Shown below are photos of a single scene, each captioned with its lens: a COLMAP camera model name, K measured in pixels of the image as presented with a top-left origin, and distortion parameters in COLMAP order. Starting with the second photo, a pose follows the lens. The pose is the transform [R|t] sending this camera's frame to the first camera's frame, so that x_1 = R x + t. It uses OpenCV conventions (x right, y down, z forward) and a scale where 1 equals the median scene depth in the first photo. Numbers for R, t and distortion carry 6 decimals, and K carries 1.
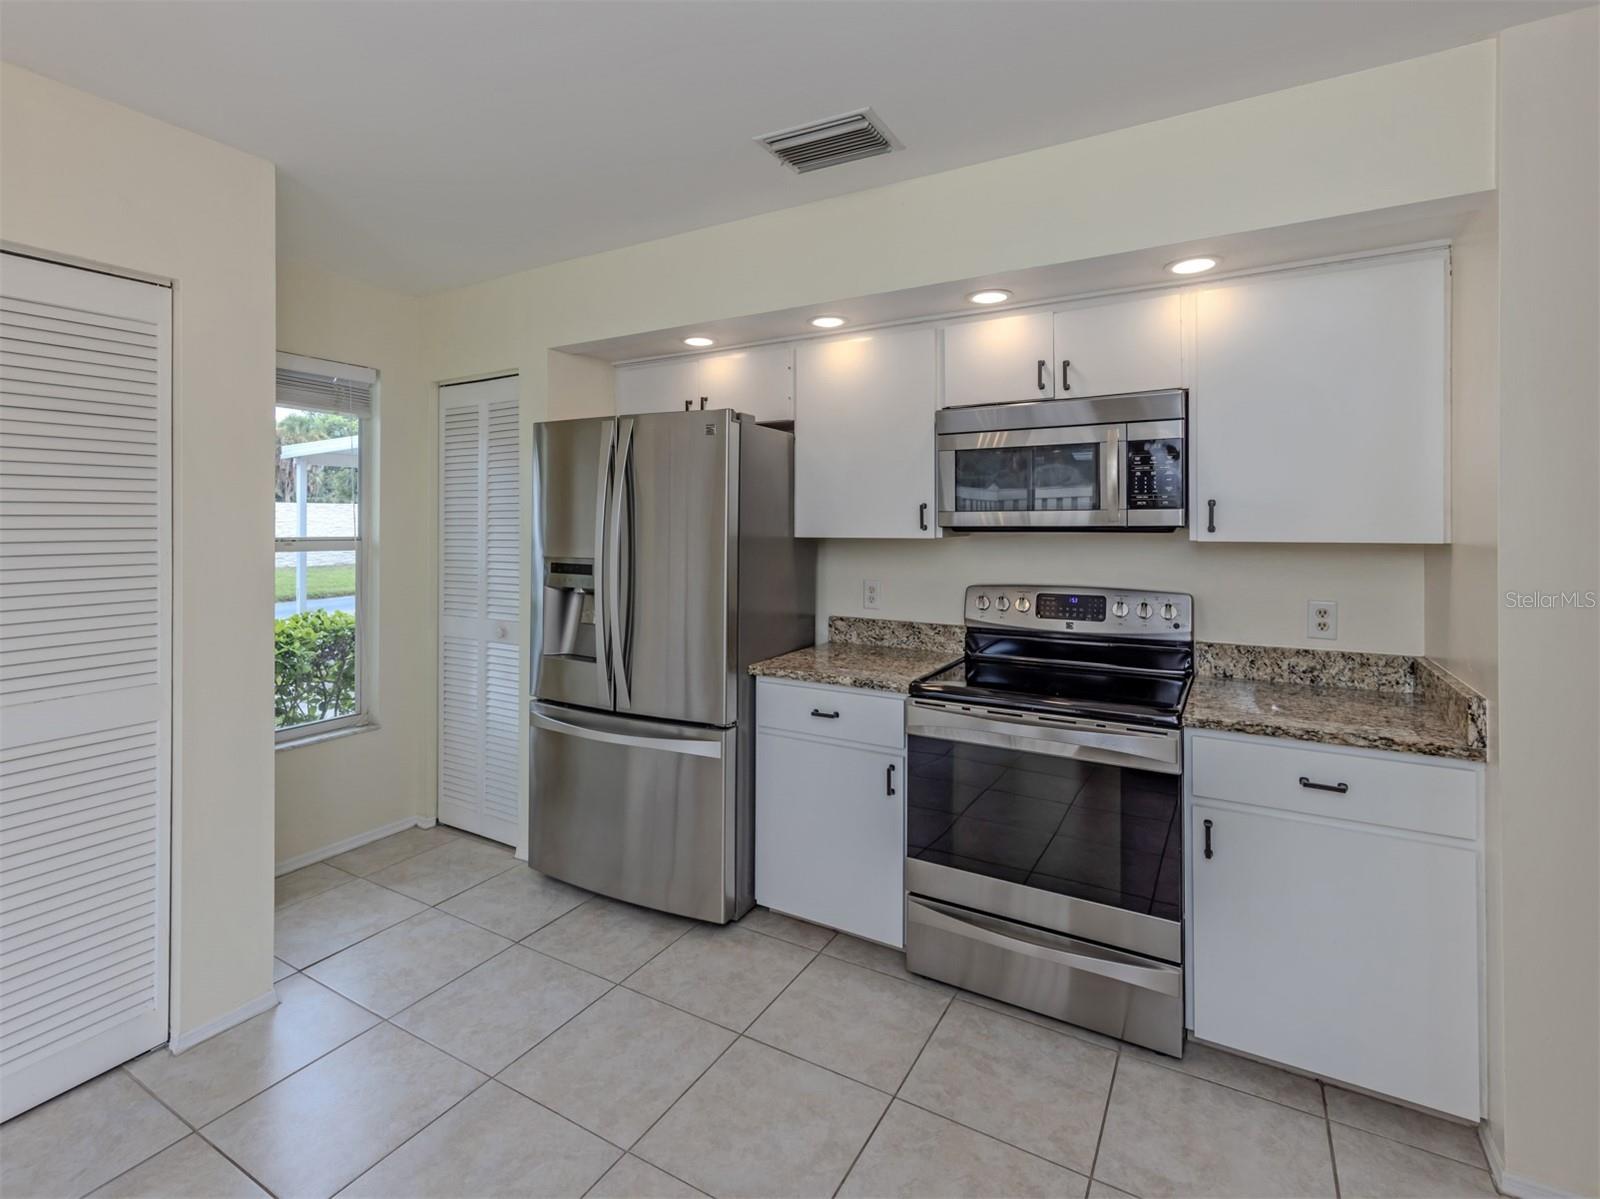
lens RADIAL K [[783.1, 0, 795.0], [0, 783.1, 514.9], [0, 0, 1]] dist [0.001537, -0.000579]
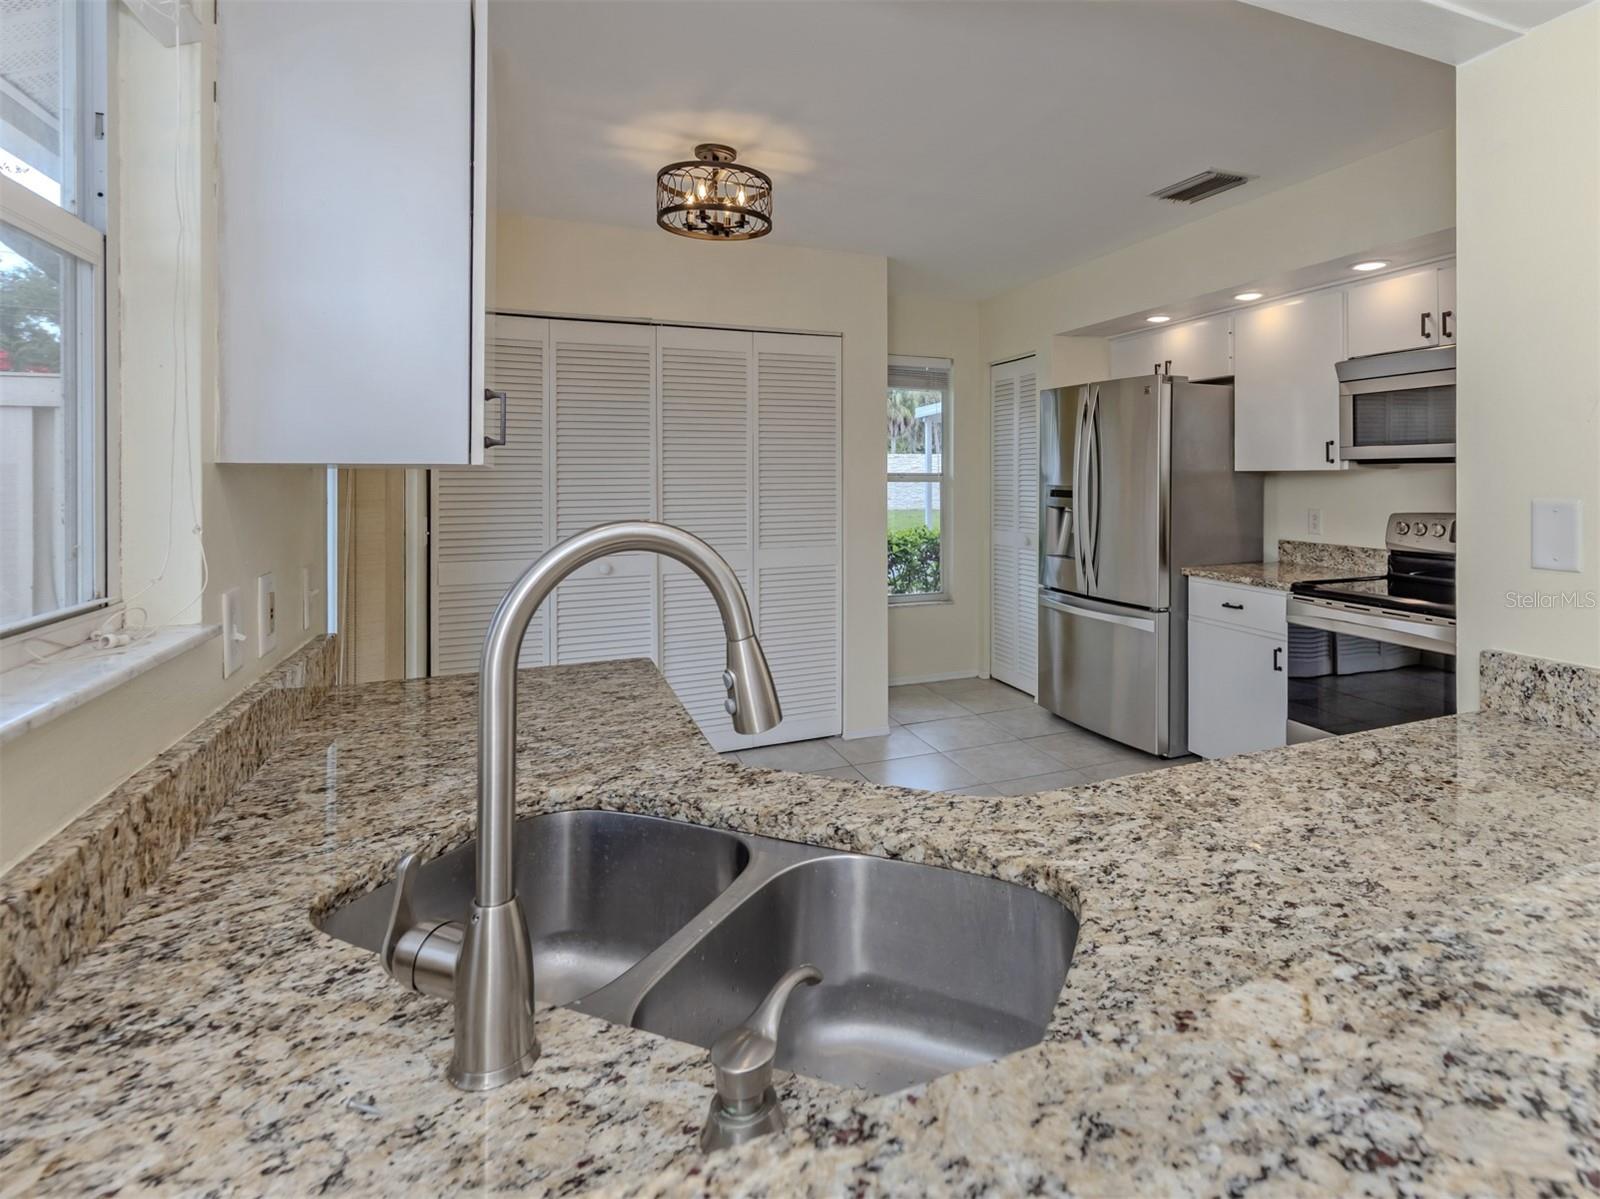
lens RADIAL K [[948.9, 0, 800.0], [0, 948.9, 599.5], [0, 0, 1]] dist [0.000477, 0.000749]
pose [[0.747605, 0.083906, -0.658823, 0.504723], [0.007676, 0.990830, 0.134900, 0.022770], [0.664100, -0.105909, 0.740105, -0.605530]]
